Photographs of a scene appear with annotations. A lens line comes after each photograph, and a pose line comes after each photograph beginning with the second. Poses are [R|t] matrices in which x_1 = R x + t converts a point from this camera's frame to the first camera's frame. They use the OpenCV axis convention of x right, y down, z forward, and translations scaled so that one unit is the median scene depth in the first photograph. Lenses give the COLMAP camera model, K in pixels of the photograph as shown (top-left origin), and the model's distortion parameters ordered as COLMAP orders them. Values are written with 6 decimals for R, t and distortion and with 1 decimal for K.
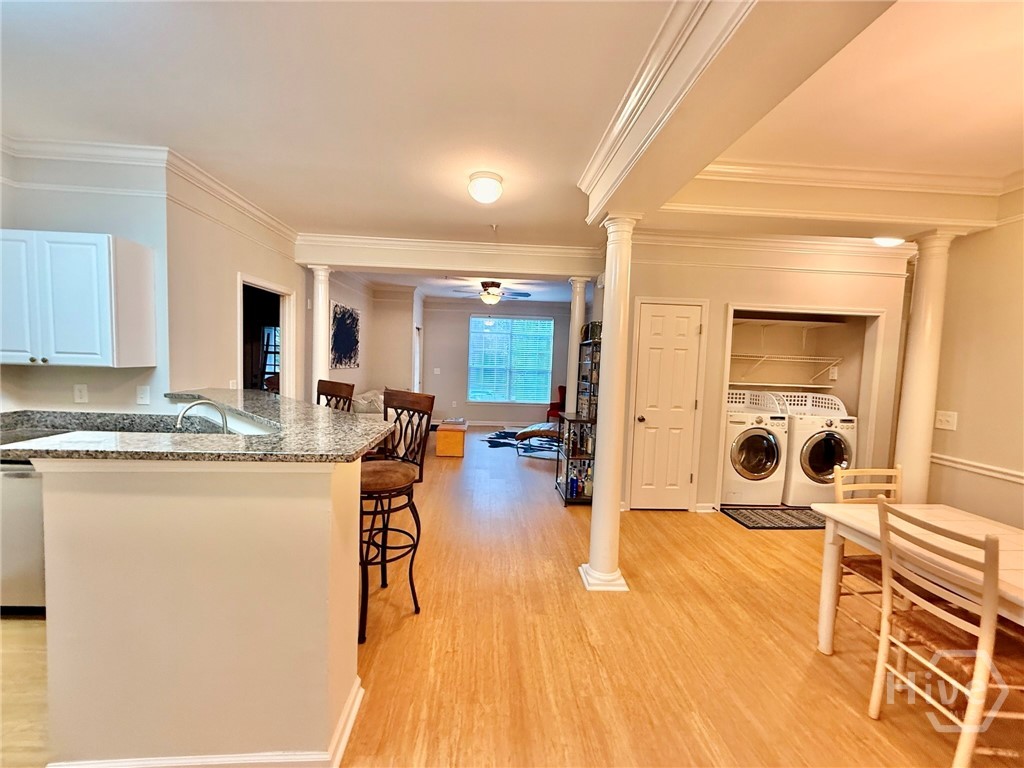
lens RADIAL K [[409.2, 0, 508.5], [0, 409.2, 383.0], [0, 0, 1]] dist [0.000708, -0.000094]
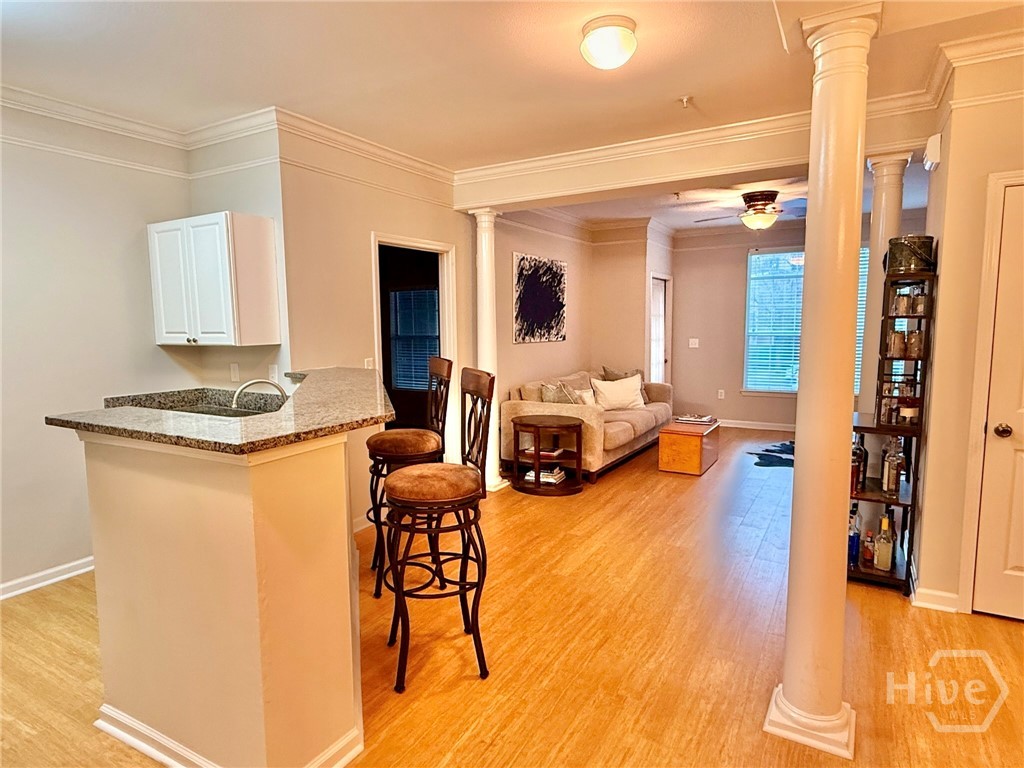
lens RADIAL K [[588.2, 0, 507.2], [0, 588.2, 387.0], [0, 0, 1]] dist [-0.000256, 0.000778]
pose [[0.830583, 0.016203, -0.556658, 0.326493], [0.006333, 0.999237, 0.038535, 0.009115], [0.556858, -0.035532, 0.829847, 0.157219]]
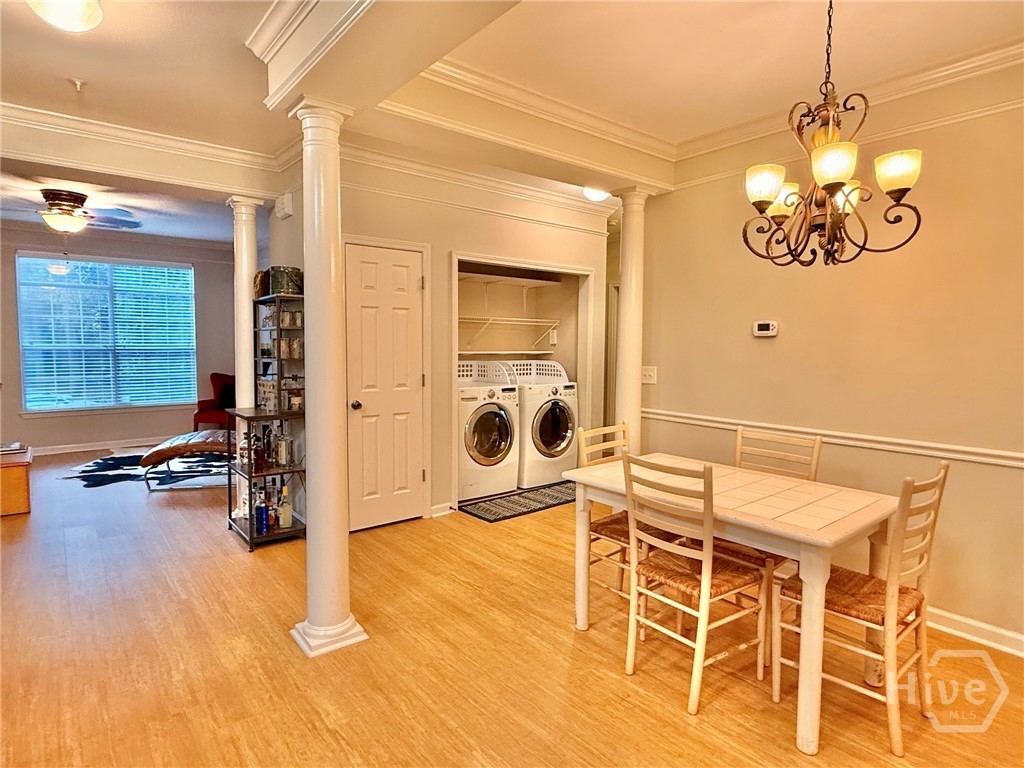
lens RADIAL K [[569.4, 0, 514.4], [0, 569.4, 380.8], [0, 0, 1]] dist [-0.001779, 0.003212]
pose [[0.806201, -0.069058, 0.587598, -0.054010], [0.056201, 0.997612, 0.040136, 0.029653], [-0.588966, 0.000666, 0.808157, 0.038994]]
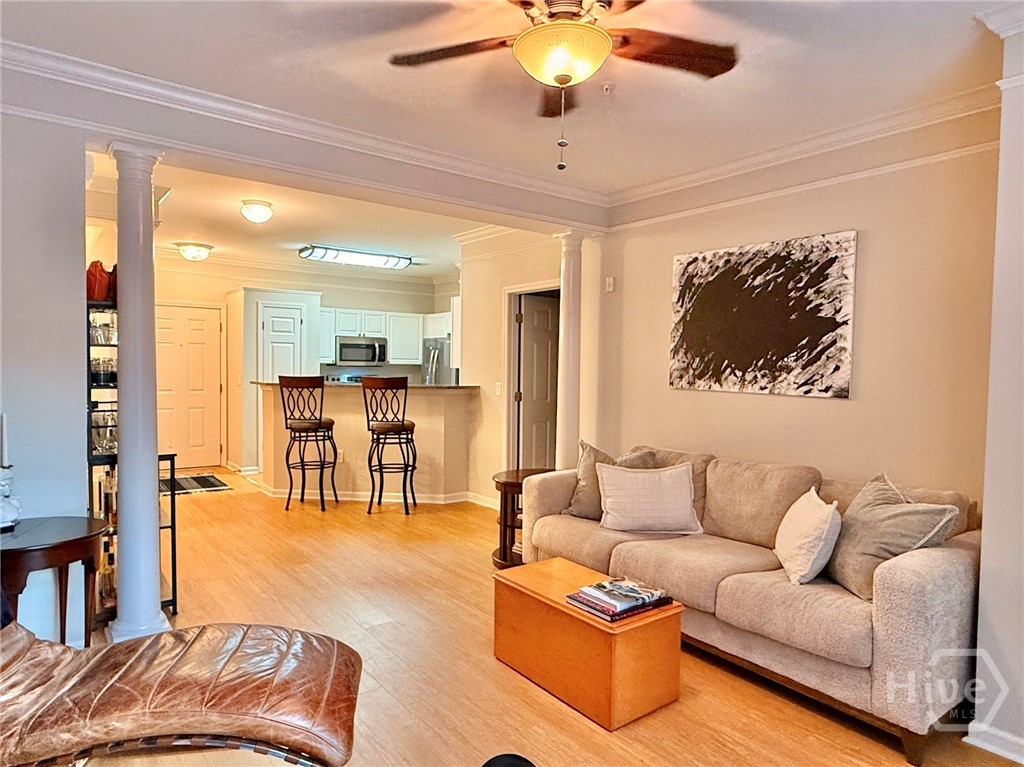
lens RADIAL K [[636.4, 0, 516.5], [0, 636.4, 387.3], [0, 0, 1]] dist [-0.002248, -0.000262]
pose [[-0.822869, -0.027601, -0.567561, 0.370080], [-0.080696, 0.994373, 0.068639, -0.149242], [0.562473, 0.102281, -0.820465, 3.074943]]
